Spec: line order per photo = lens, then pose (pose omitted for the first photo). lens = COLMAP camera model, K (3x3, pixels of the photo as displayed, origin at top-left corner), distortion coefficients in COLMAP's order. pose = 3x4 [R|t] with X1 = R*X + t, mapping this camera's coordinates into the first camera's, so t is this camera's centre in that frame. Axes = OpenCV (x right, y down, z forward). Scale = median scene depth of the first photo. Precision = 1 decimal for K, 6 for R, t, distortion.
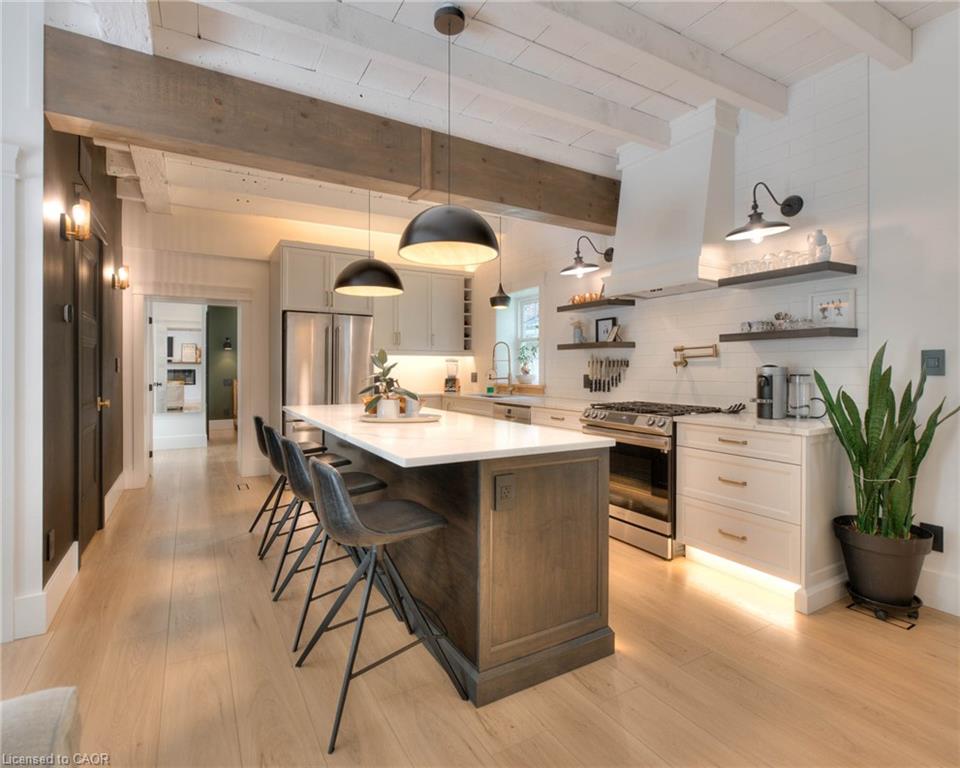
lens RADIAL K [[480.9, 0, 457.9], [0, 480.9, 367.5], [0, 0, 1]] dist [-0.002855, 0.000252]
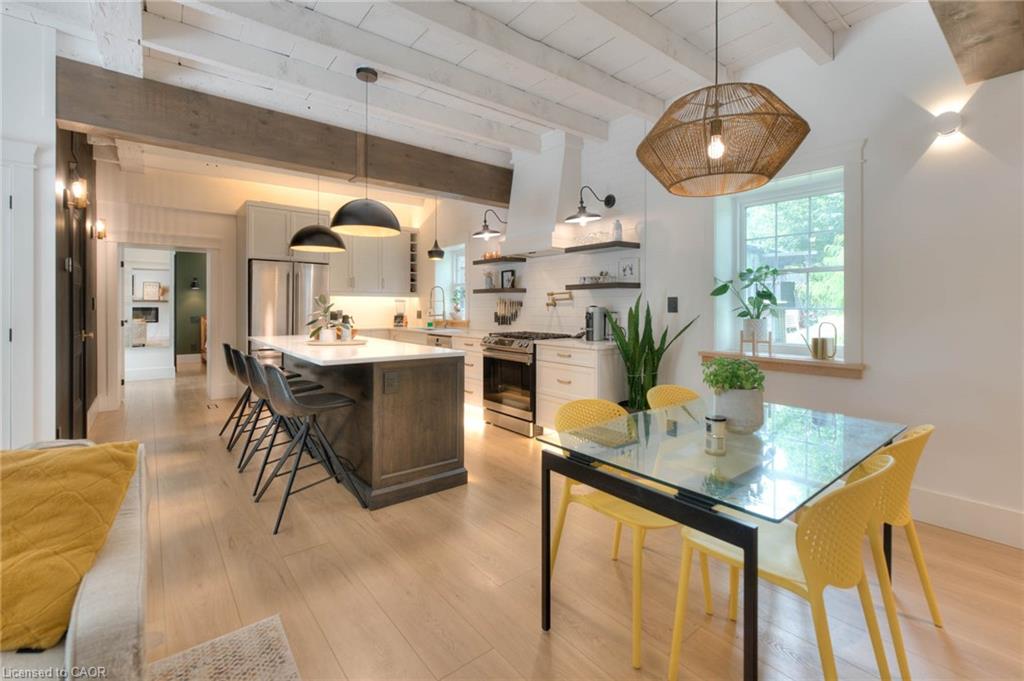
lens RADIAL K [[448.9, 0, 509.8], [0, 448.9, 309.1], [0, 0, 1]] dist [0.000271, 0.000074]
pose [[0.985364, 0.001981, 0.170450, 0.115918], [-0.003082, 0.999976, 0.006195, -0.001869], [-0.170433, -0.006630, 0.985347, -0.288446]]
